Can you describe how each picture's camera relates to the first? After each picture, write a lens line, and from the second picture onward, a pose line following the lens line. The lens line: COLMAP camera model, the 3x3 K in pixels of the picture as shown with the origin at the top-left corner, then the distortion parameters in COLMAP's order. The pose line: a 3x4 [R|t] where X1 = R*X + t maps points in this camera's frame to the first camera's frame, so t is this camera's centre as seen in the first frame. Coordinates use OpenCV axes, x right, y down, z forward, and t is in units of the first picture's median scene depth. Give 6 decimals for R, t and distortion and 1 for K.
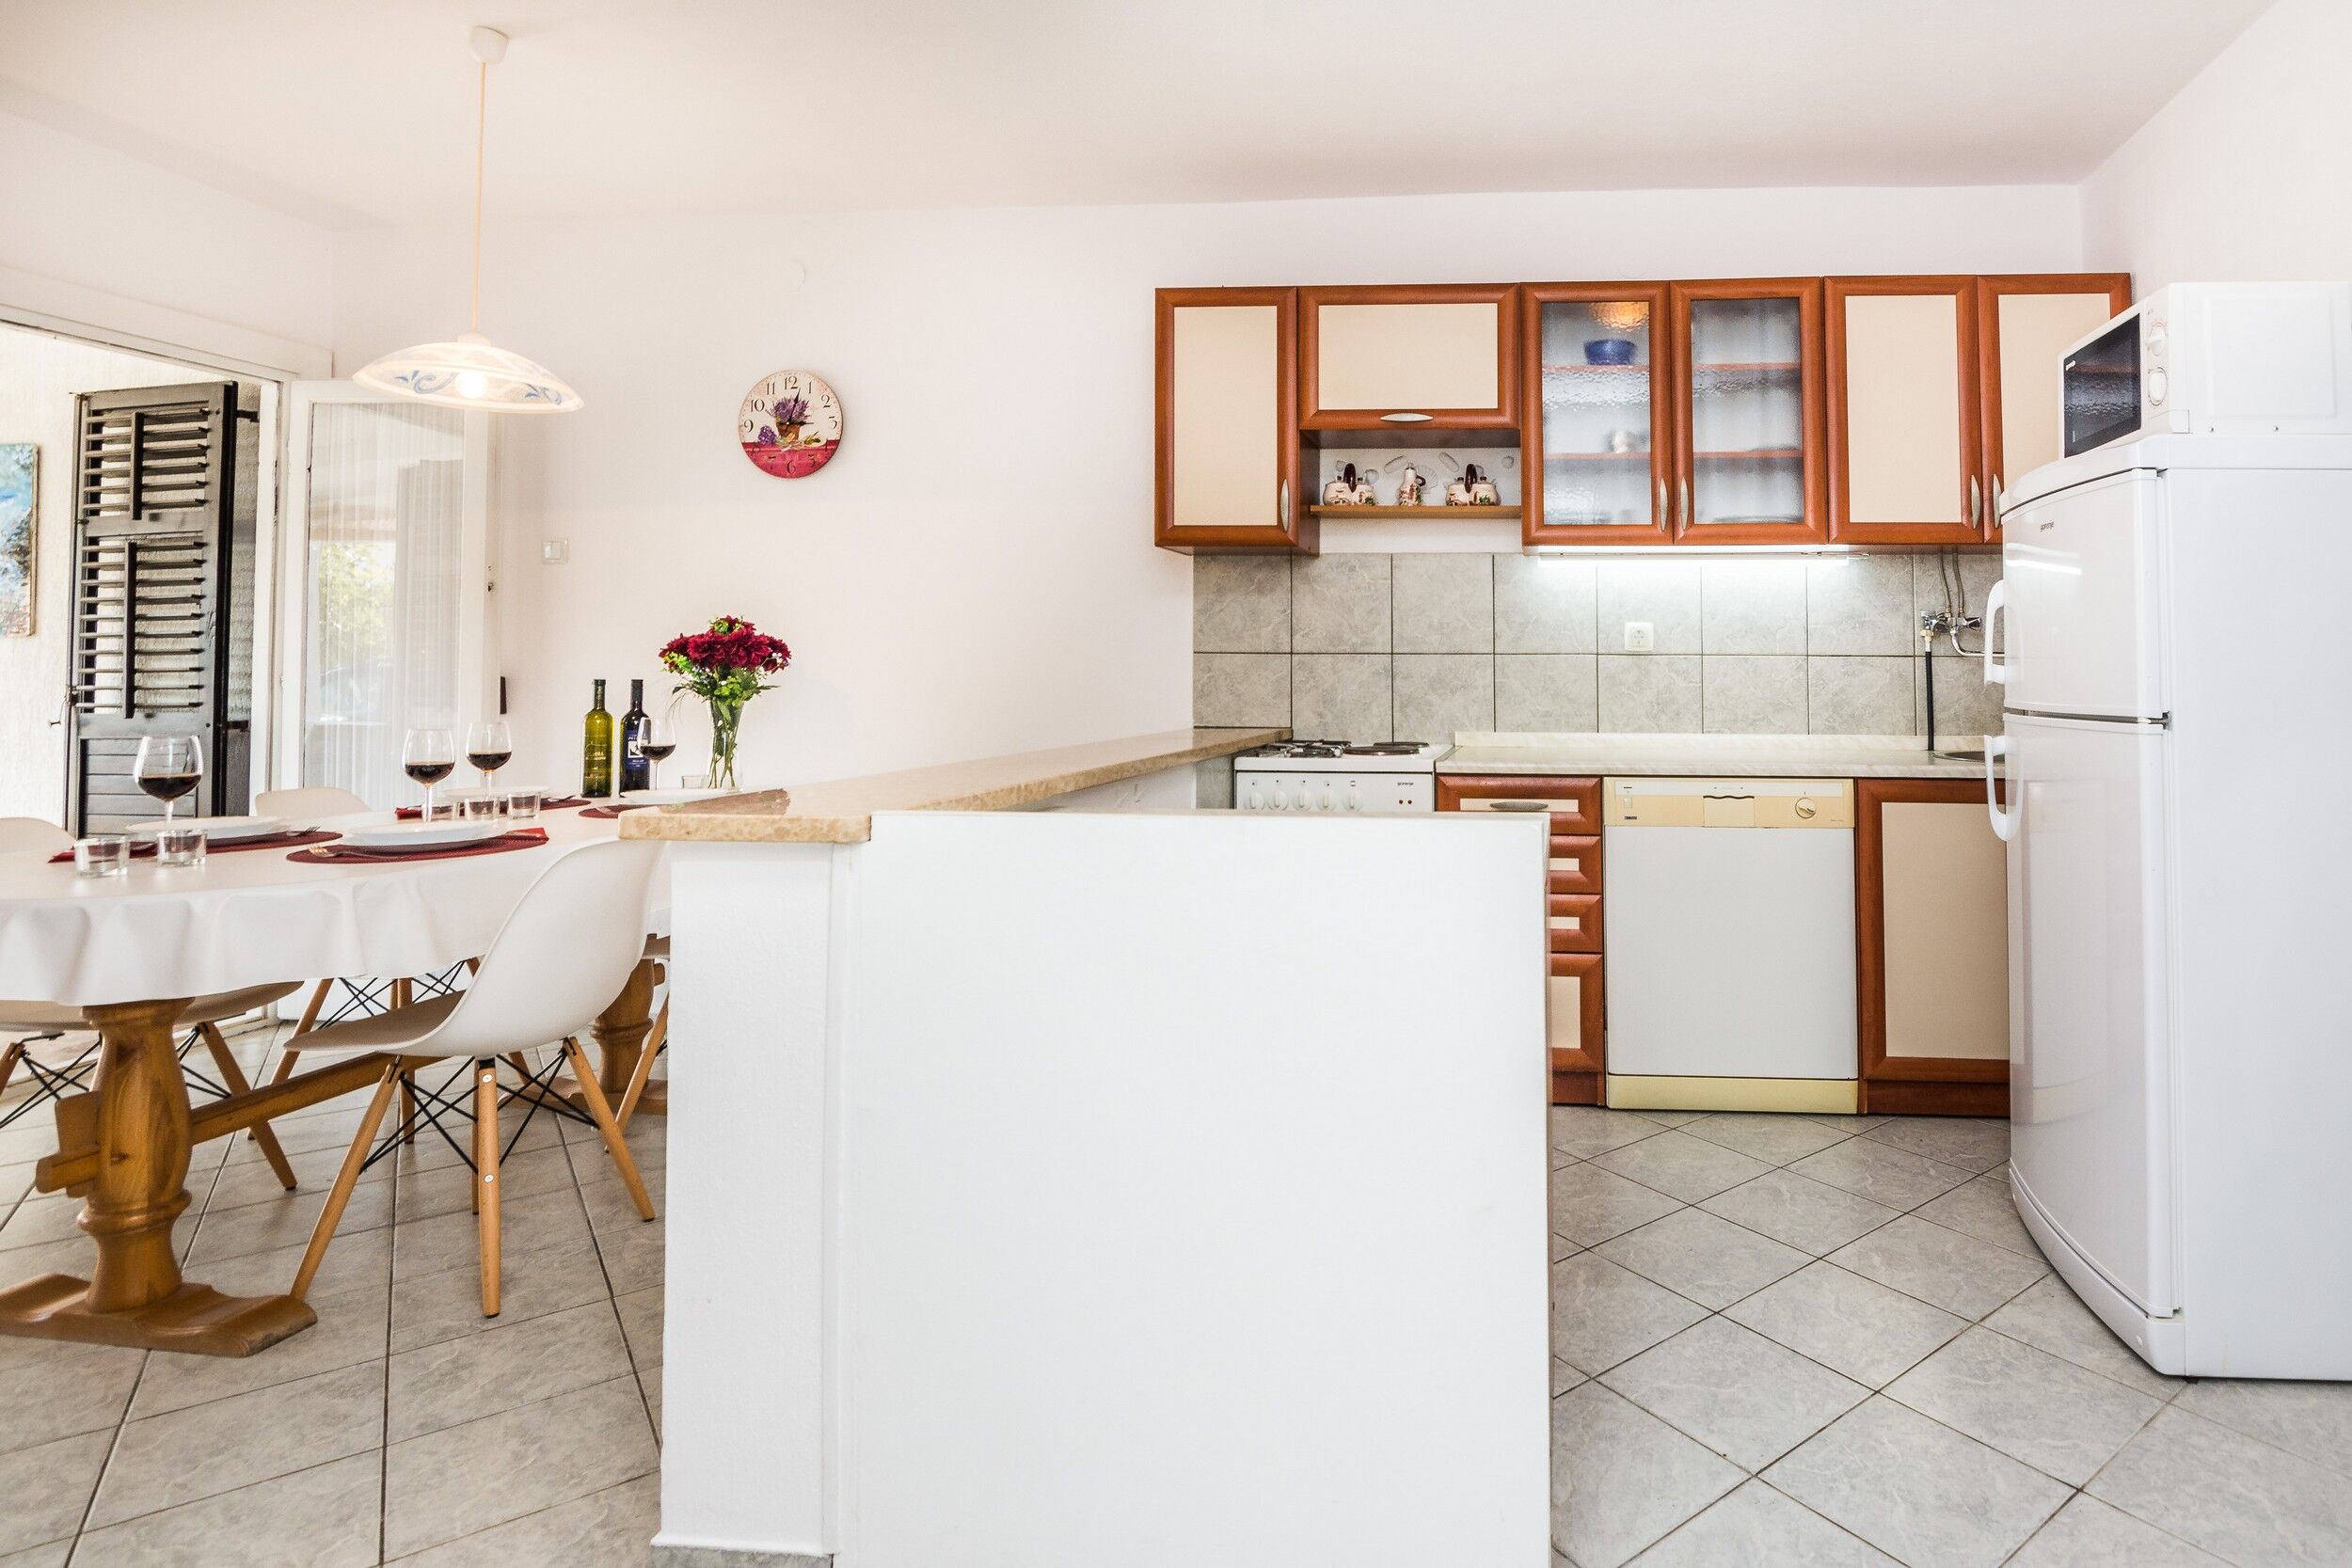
lens RADIAL K [[1178.1, 0, 1428.8], [0, 1178.1, 603.8], [0, 0, 1]] dist [0.001454, -0.000173]
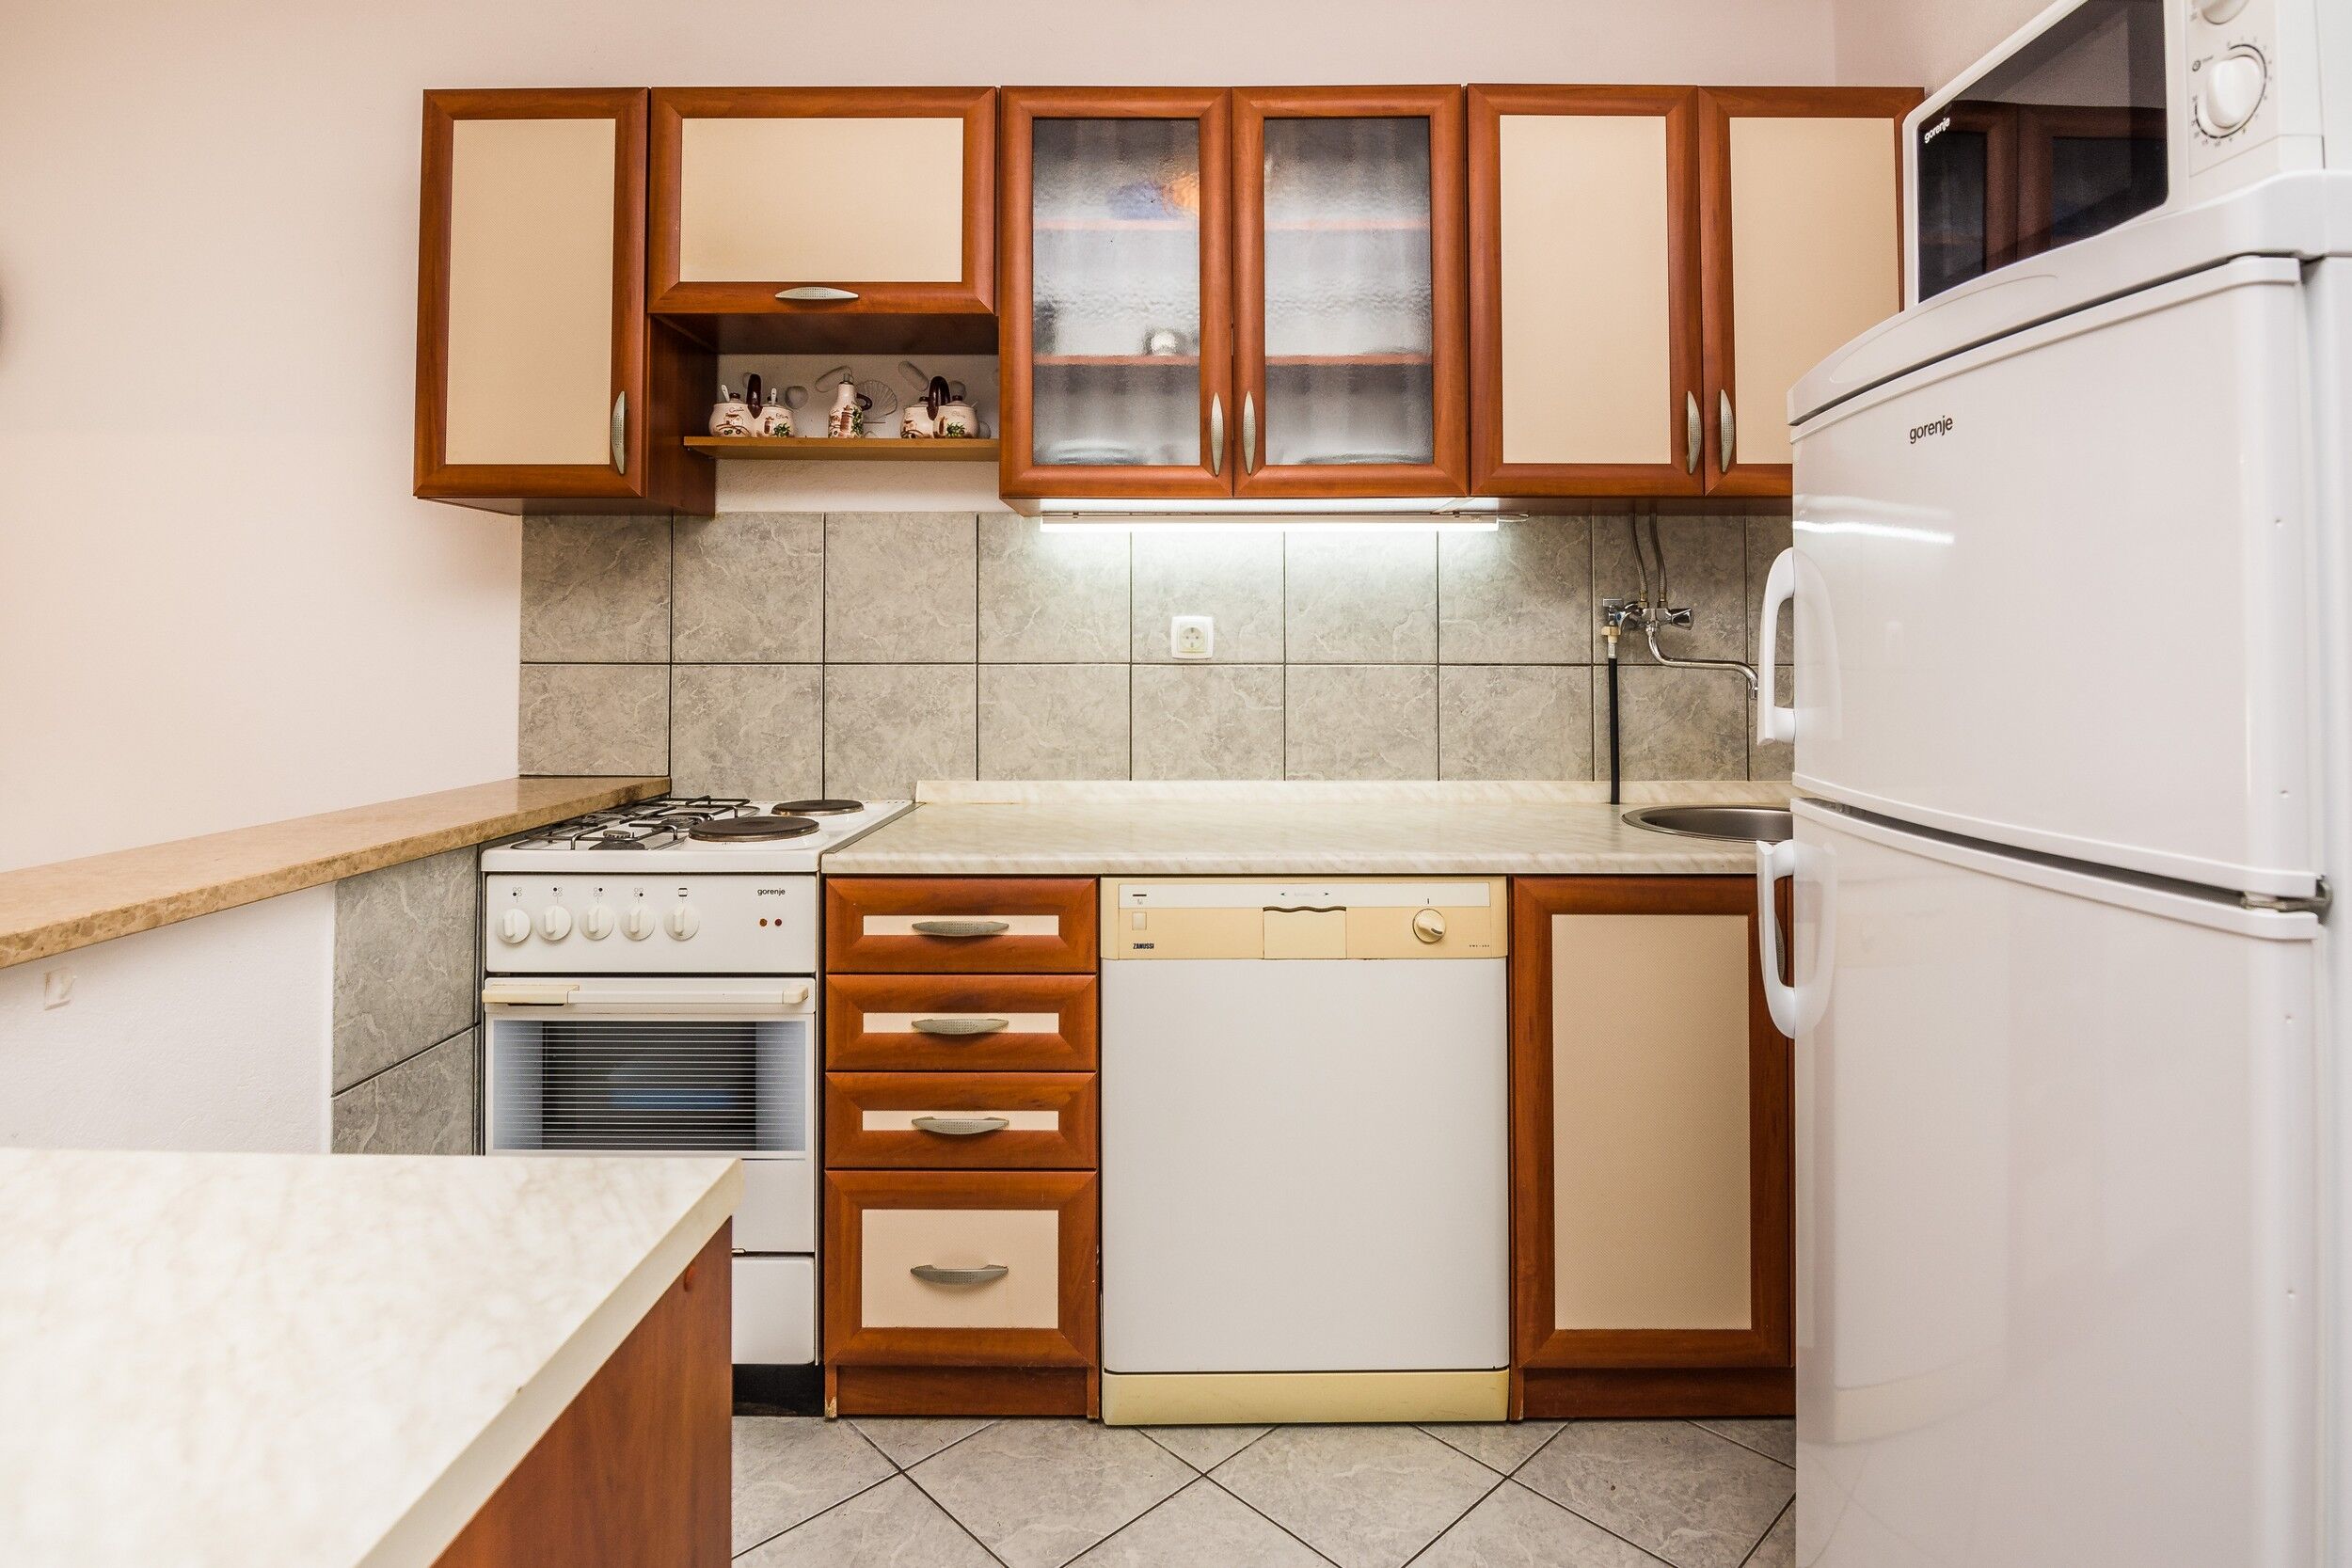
lens RADIAL K [[1238.4, 0, 1124.9], [0, 1238.4, 618.7], [0, 0, 1]] dist [-0.003147, -0.000846]
pose [[0.998467, -0.002356, 0.055307, 0.101964], [0.000584, 0.999487, 0.032028, -0.005313], [-0.055354, -0.031947, 0.997956, 0.299546]]
